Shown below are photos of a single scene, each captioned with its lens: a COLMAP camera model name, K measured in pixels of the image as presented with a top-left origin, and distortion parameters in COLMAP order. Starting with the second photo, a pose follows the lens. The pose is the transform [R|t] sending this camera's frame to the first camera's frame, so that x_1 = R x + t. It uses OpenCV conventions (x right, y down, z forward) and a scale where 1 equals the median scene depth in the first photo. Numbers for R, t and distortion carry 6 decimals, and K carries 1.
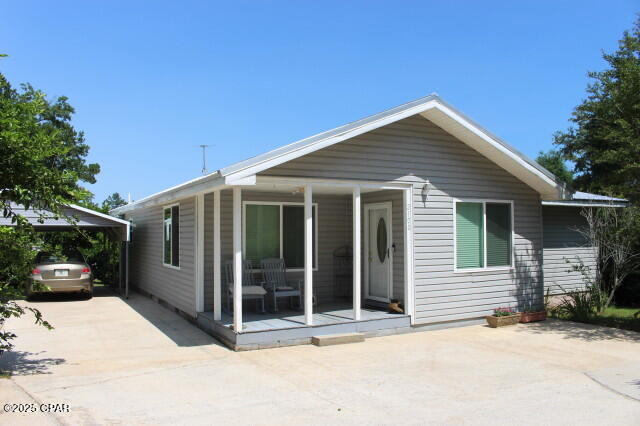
lens RADIAL K [[530.1, 0, 320.0], [0, 530.1, 213.0], [0, 0, 1]] dist [-0.146351, 0.116479]
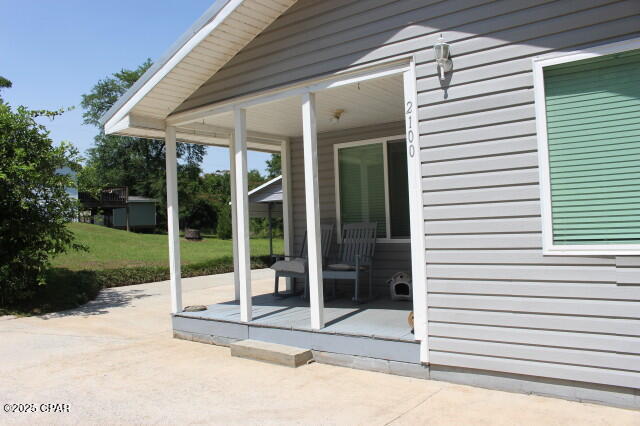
lens RADIAL K [[530.1, 0, 320.0], [0, 530.1, 213.0], [0, 0, 1]] dist [-0.146351, 0.116479]
pose [[0.418607, -0.029618, -0.907684, 0.526159], [0.075612, 0.997135, 0.002335, 0.070926], [0.905014, -0.069609, 0.419647, 0.694706]]
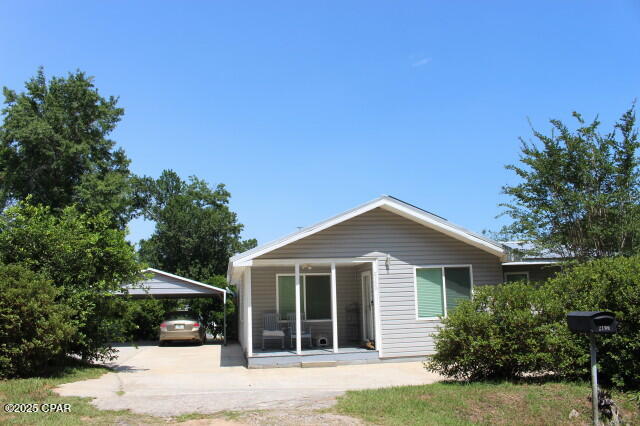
lens RADIAL K [[530.1, 0, 320.0], [0, 530.1, 213.0], [0, 0, 1]] dist [-0.146351, 0.116479]
pose [[0.950663, -0.073109, -0.301488, 0.447794], [0.036039, 0.991281, -0.126741, 0.000843], [0.308125, 0.109622, 0.945009, -0.395820]]
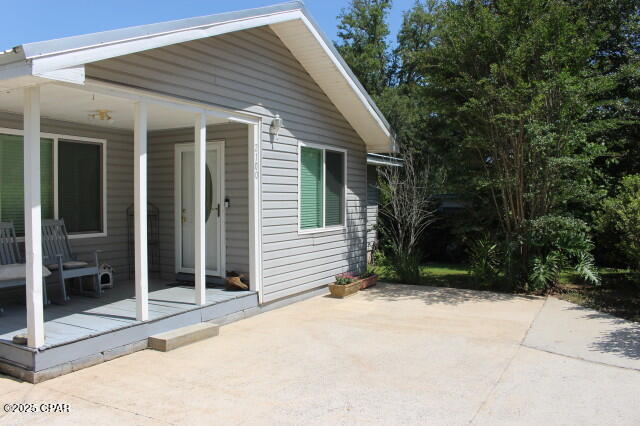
lens RADIAL K [[530.1, 0, 320.0], [0, 530.1, 213.0], [0, 0, 1]] dist [-0.146351, 0.116479]
pose [[0.838296, -0.008402, 0.545150, -0.157356], [-0.030033, 0.997652, 0.061559, 0.030455], [-0.544387, -0.067977, 0.836075, 0.304695]]
